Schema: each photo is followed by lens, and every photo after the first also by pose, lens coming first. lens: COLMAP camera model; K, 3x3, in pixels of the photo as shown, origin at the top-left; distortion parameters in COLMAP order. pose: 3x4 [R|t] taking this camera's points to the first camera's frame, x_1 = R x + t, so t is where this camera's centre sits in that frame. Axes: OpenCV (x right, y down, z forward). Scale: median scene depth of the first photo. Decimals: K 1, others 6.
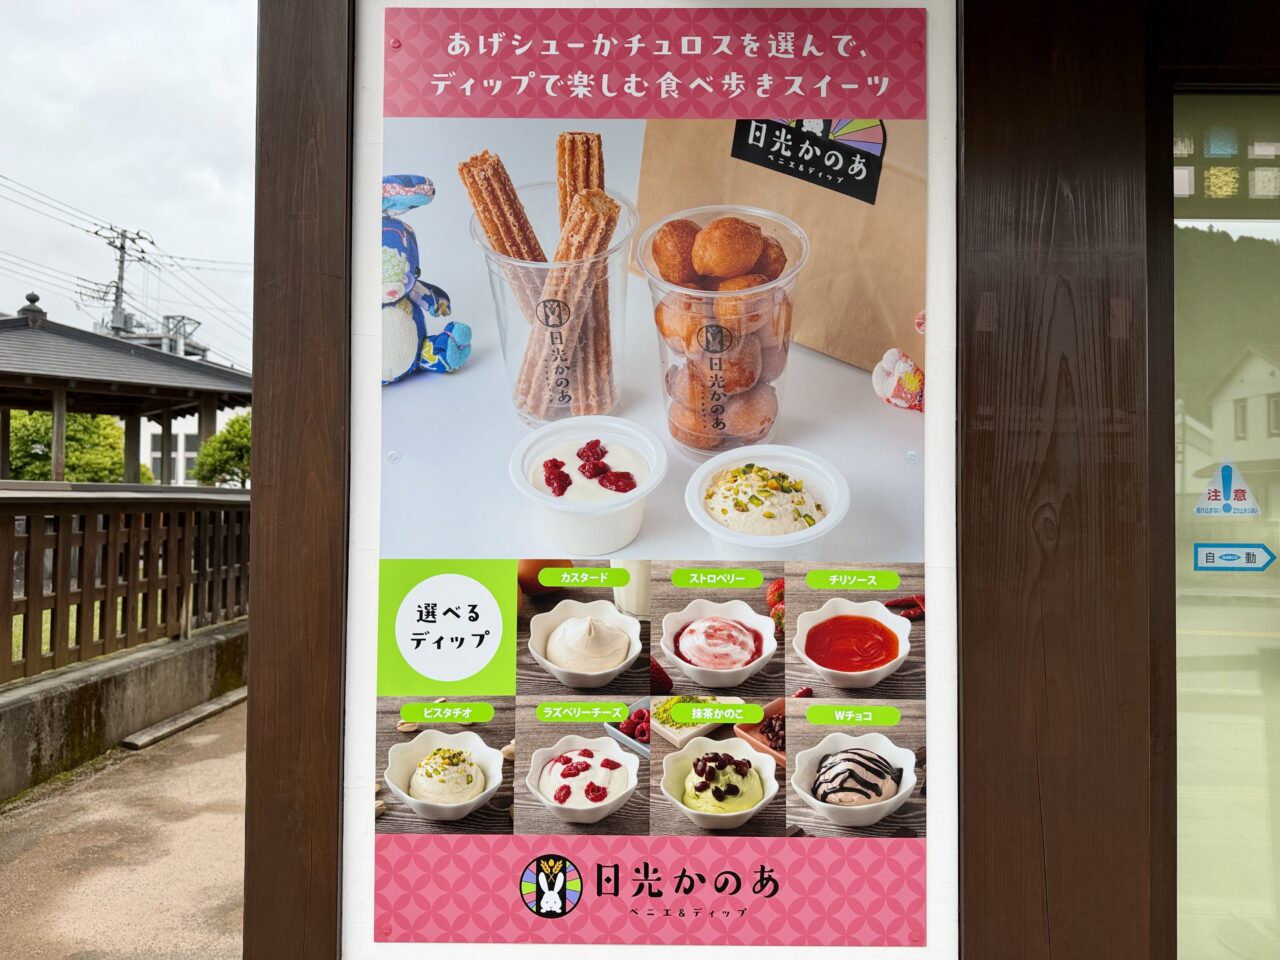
lens RADIAL K [[904.2, 0, 634.0], [0, 904.2, 478.9], [0, 0, 1]] dist [0.103579, -0.160387]
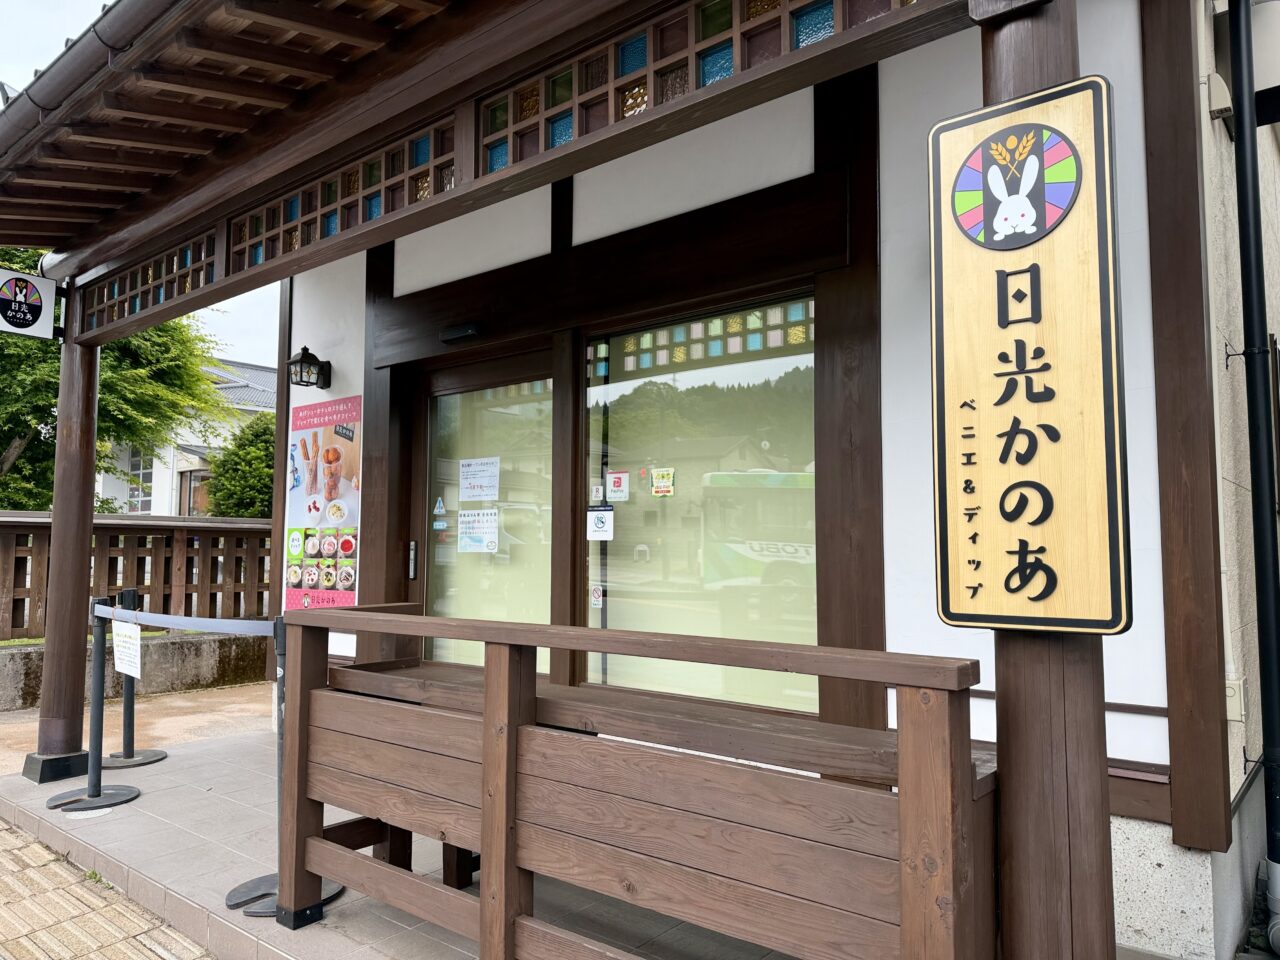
lens RADIAL K [[904.2, 0, 657.9], [0, 904.2, 470.3], [0, 0, 1]] dist [0.103579, -0.160387]
pose [[0.781065, -0.059150, -0.621643, 4.039252], [0.017255, 0.997168, -0.073202, 0.166553], [0.624212, 0.046449, 0.779873, -1.431313]]
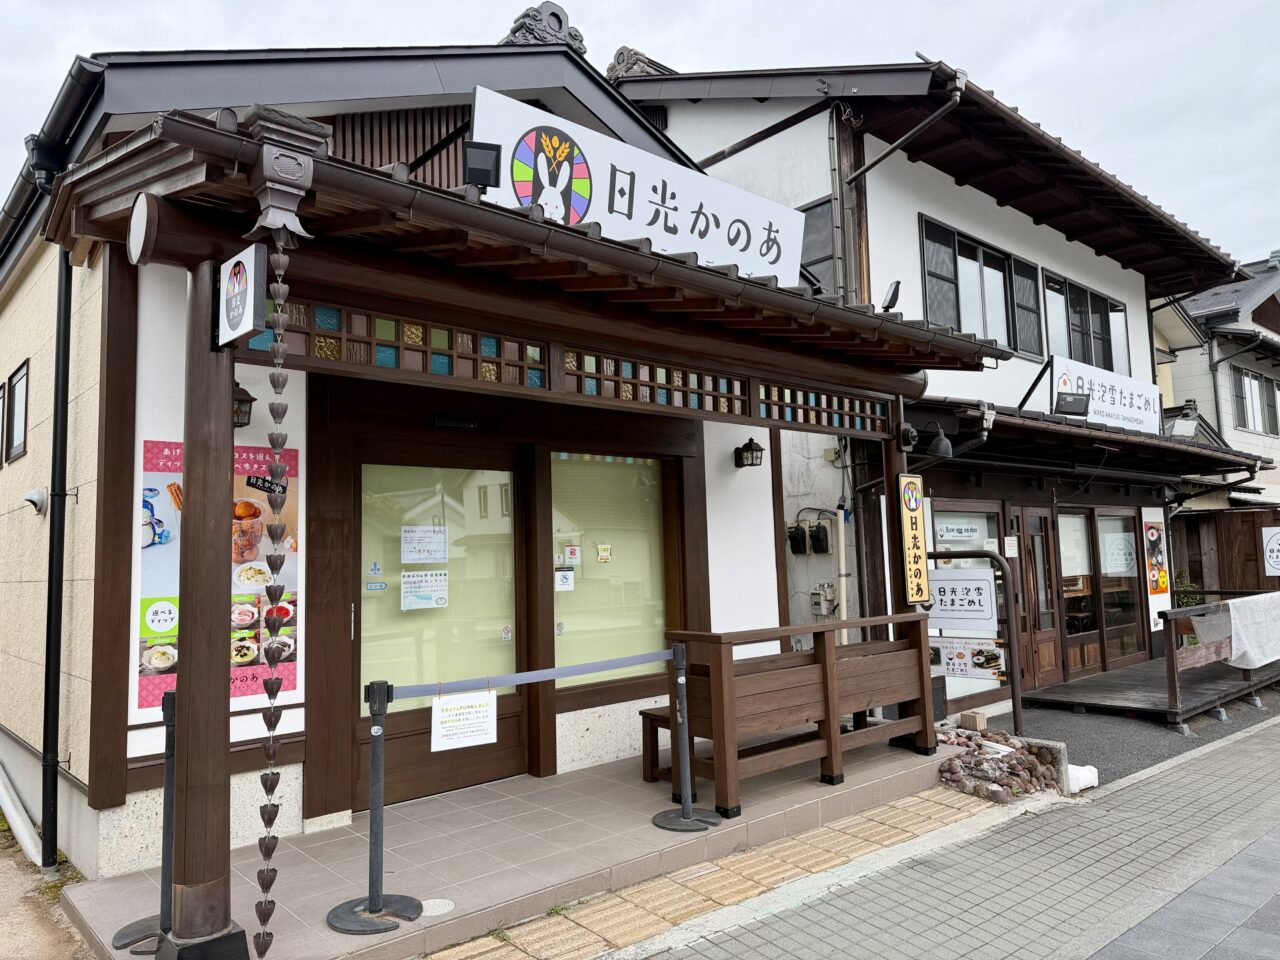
lens RADIAL K [[904.2, 0, 652.8], [0, 904.2, 473.4], [0, 0, 1]] dist [0.103579, -0.160387]
pose [[0.724235, 0.036804, 0.688571, -1.300435], [0.024052, 0.996619, -0.078567, -0.064398], [-0.689134, 0.073463, 0.720901, -2.918450]]
